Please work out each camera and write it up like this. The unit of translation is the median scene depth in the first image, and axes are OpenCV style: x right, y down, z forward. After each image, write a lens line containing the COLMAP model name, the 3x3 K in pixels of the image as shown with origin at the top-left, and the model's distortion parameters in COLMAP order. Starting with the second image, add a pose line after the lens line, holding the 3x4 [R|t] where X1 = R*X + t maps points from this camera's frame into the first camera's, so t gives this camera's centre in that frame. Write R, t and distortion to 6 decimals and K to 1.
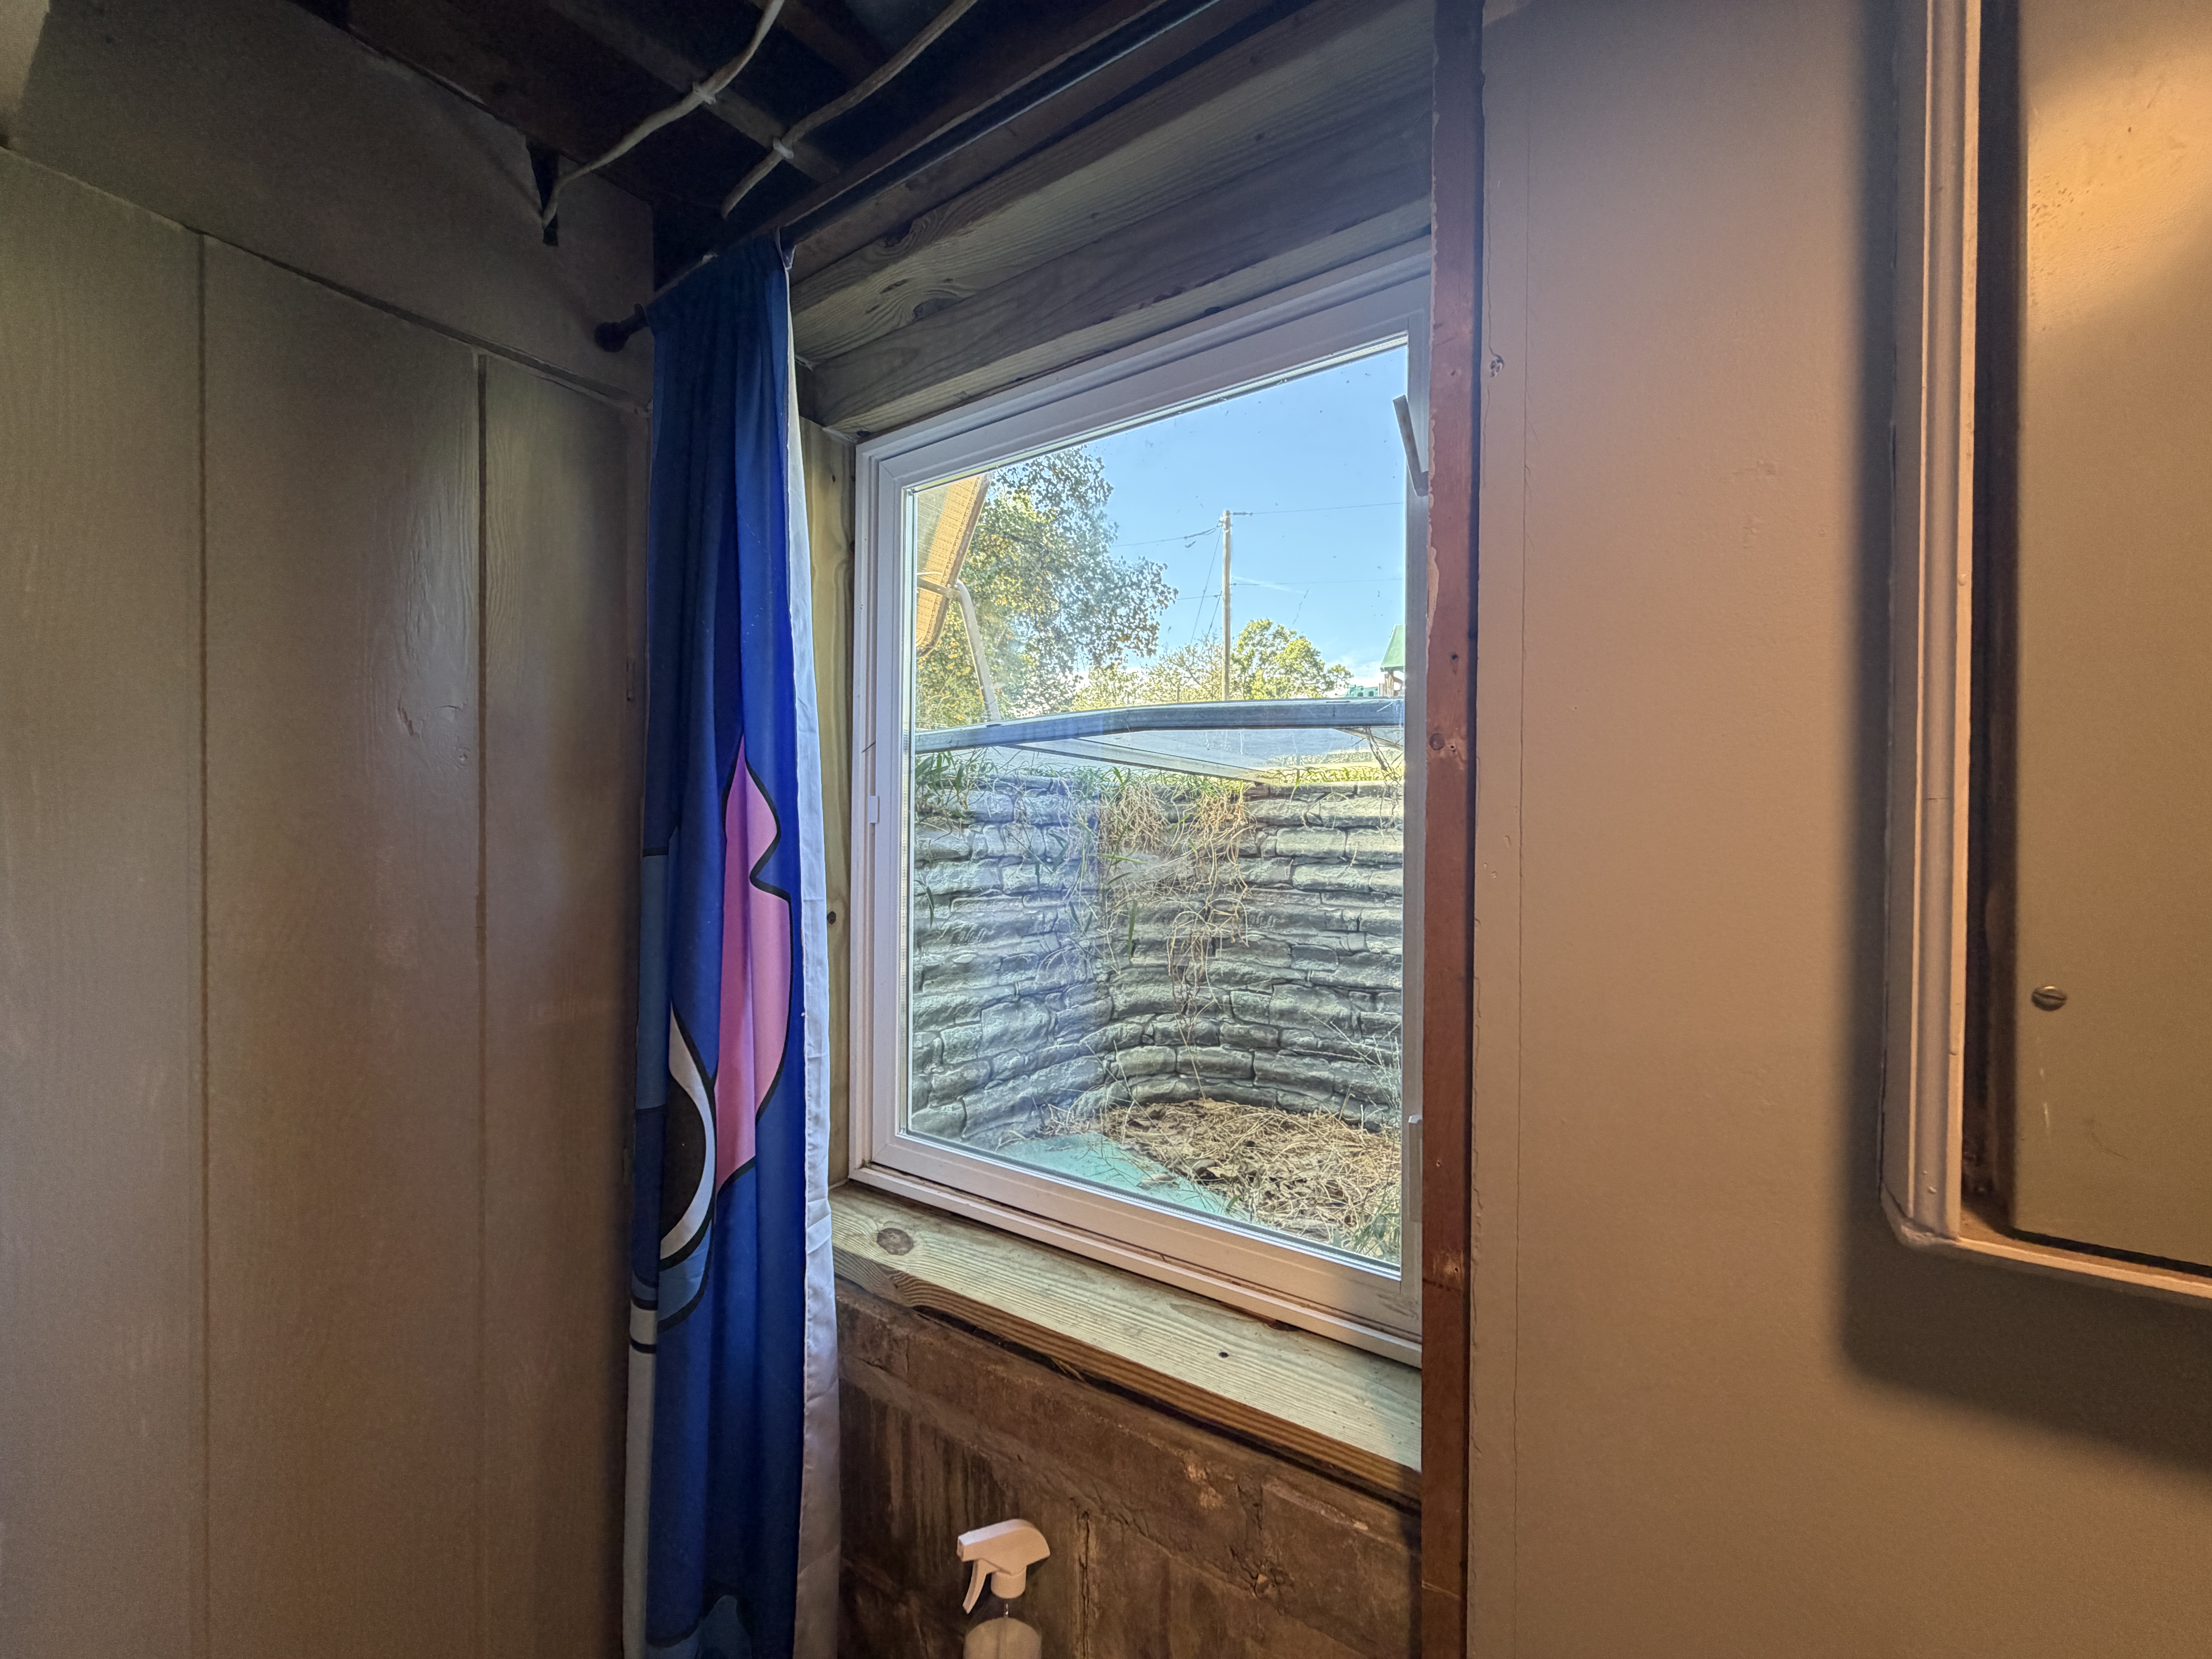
lens RADIAL K [[883.2, 0, 1106.1], [0, 883.2, 834.3], [0, 0, 1]] dist [0.002549, 0.000286]
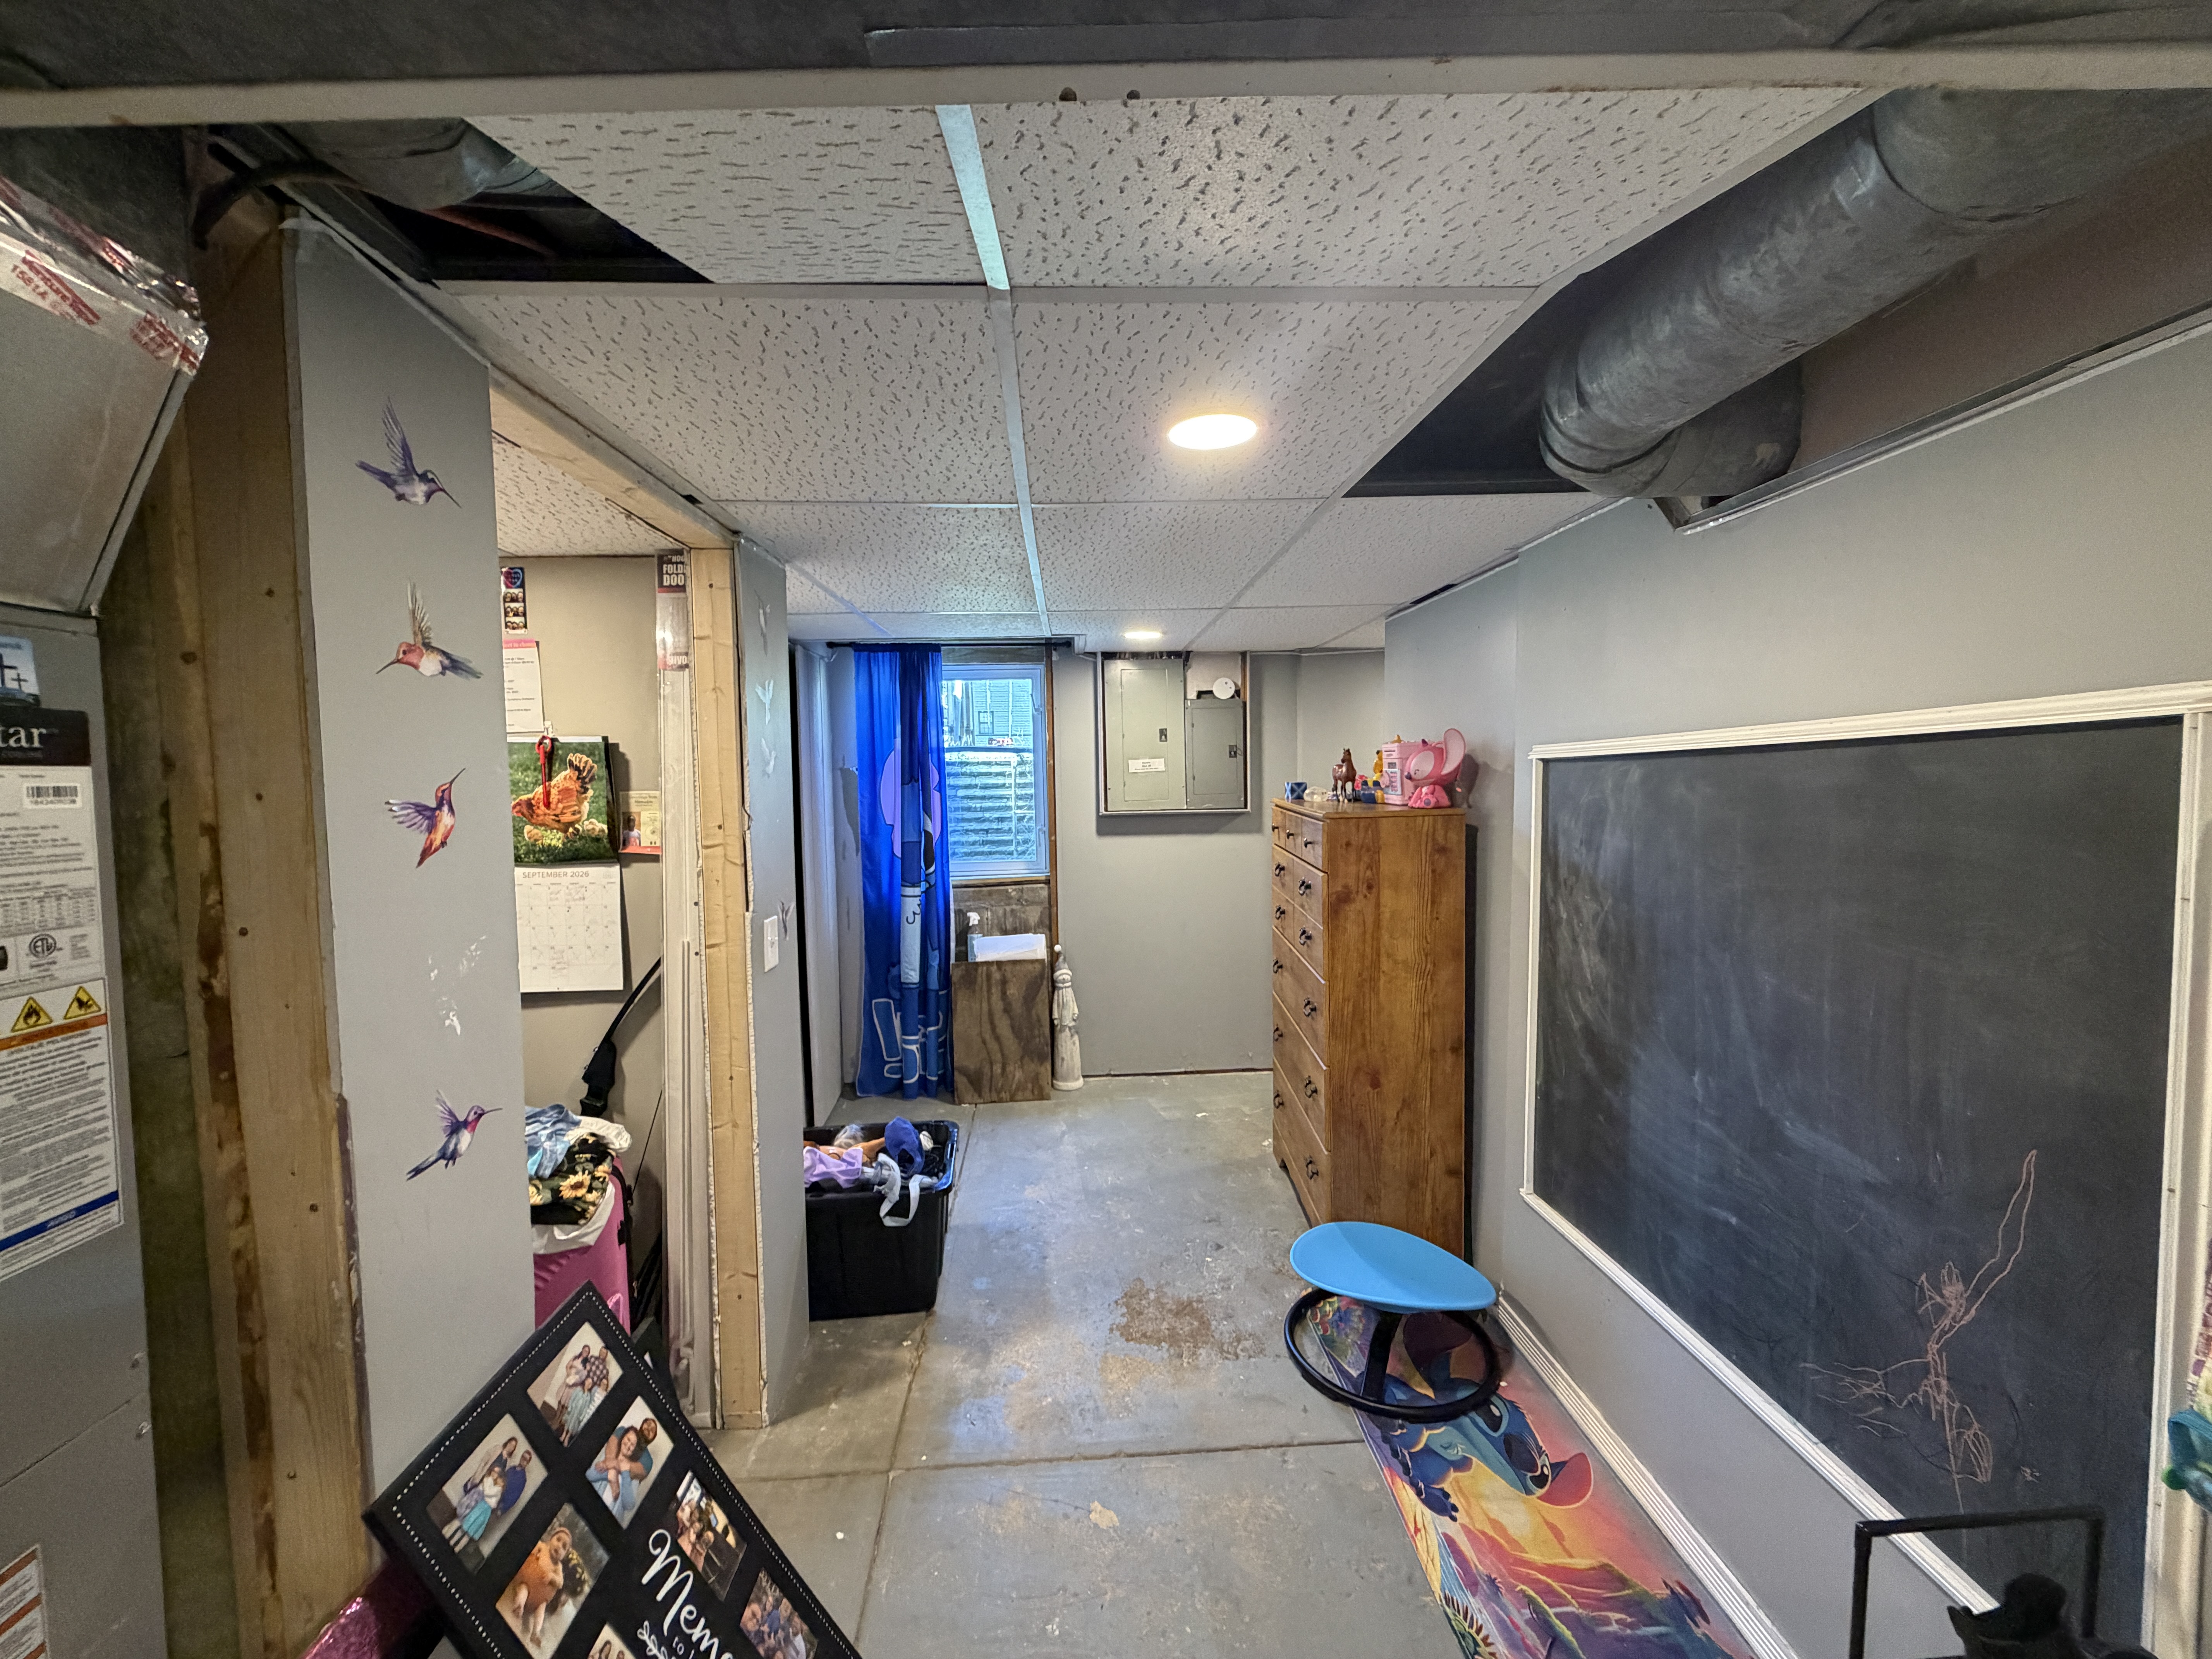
lens RADIAL K [[883.2, 0, 1102.4], [0, 883.2, 825.1], [0, 0, 1]] dist [0.002549, 0.000286]
pose [[0.799023, -0.051532, 0.599088, -1.144218], [0.020560, 0.998080, 0.058430, -0.006278], [-0.600949, -0.034369, 0.798548, -1.576811]]
